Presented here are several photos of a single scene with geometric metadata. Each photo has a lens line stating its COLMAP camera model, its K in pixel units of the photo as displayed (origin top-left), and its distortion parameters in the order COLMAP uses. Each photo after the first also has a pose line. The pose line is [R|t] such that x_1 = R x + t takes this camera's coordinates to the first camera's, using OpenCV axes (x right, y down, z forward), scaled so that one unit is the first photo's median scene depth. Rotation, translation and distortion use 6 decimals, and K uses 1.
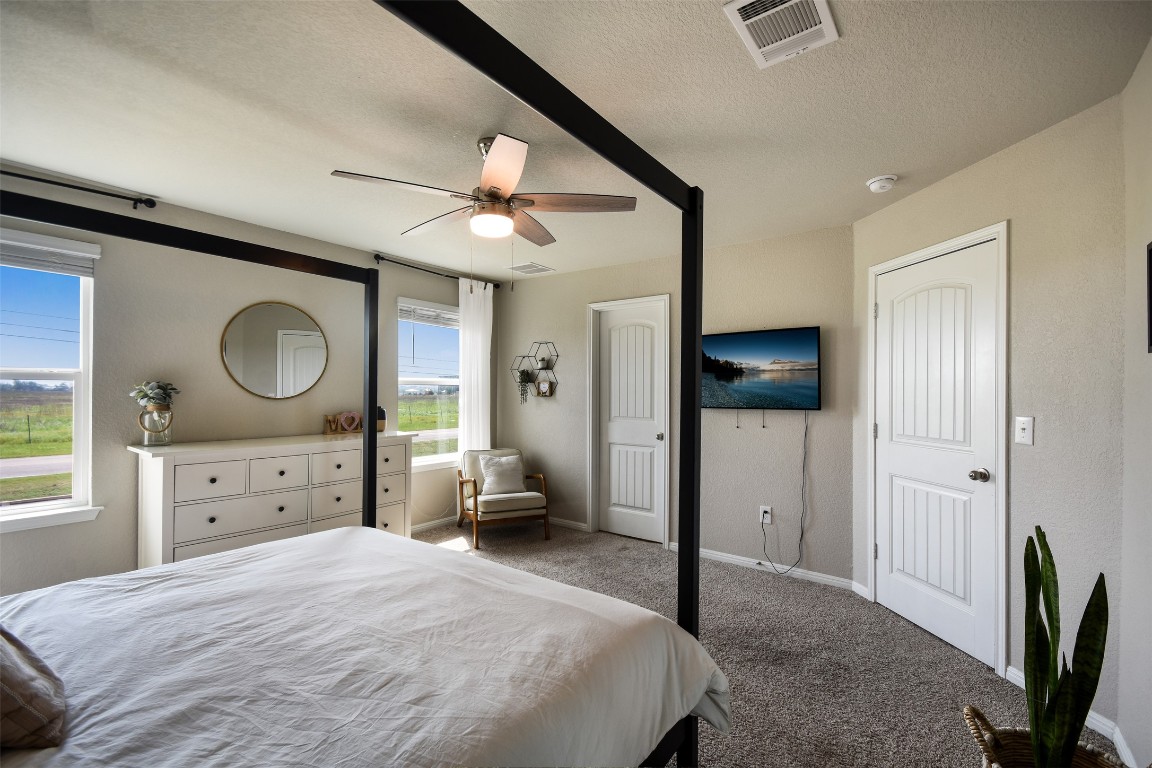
lens RADIAL K [[502.1, 0, 578.3], [0, 502.1, 385.5], [0, 0, 1]] dist [0.000707, 0.000007]
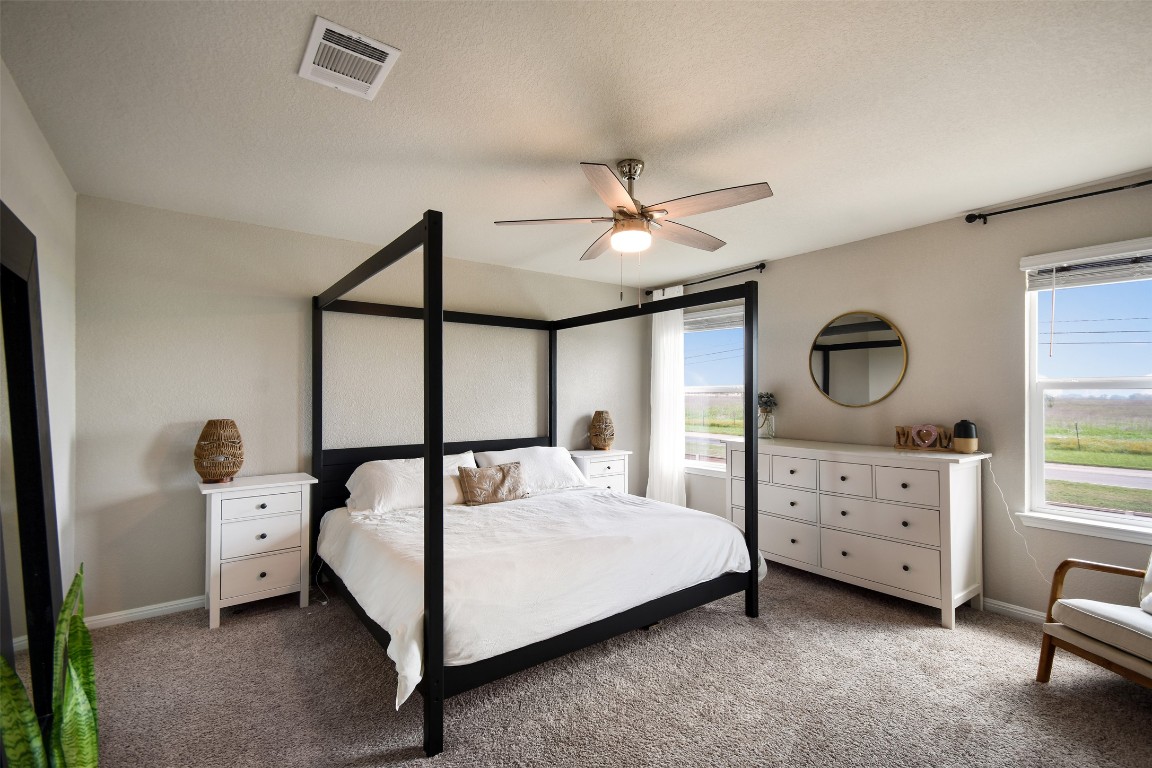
lens RADIAL K [[522.5, 0, 579.4], [0, 522.5, 393.2], [0, 0, 1]] dist [0.001422, -0.000030]
pose [[-0.275024, -0.013430, -0.961344, 0.607126], [0.006984, 0.999848, -0.015966, 0.012829], [0.961412, -0.011105, -0.274888, 0.794768]]
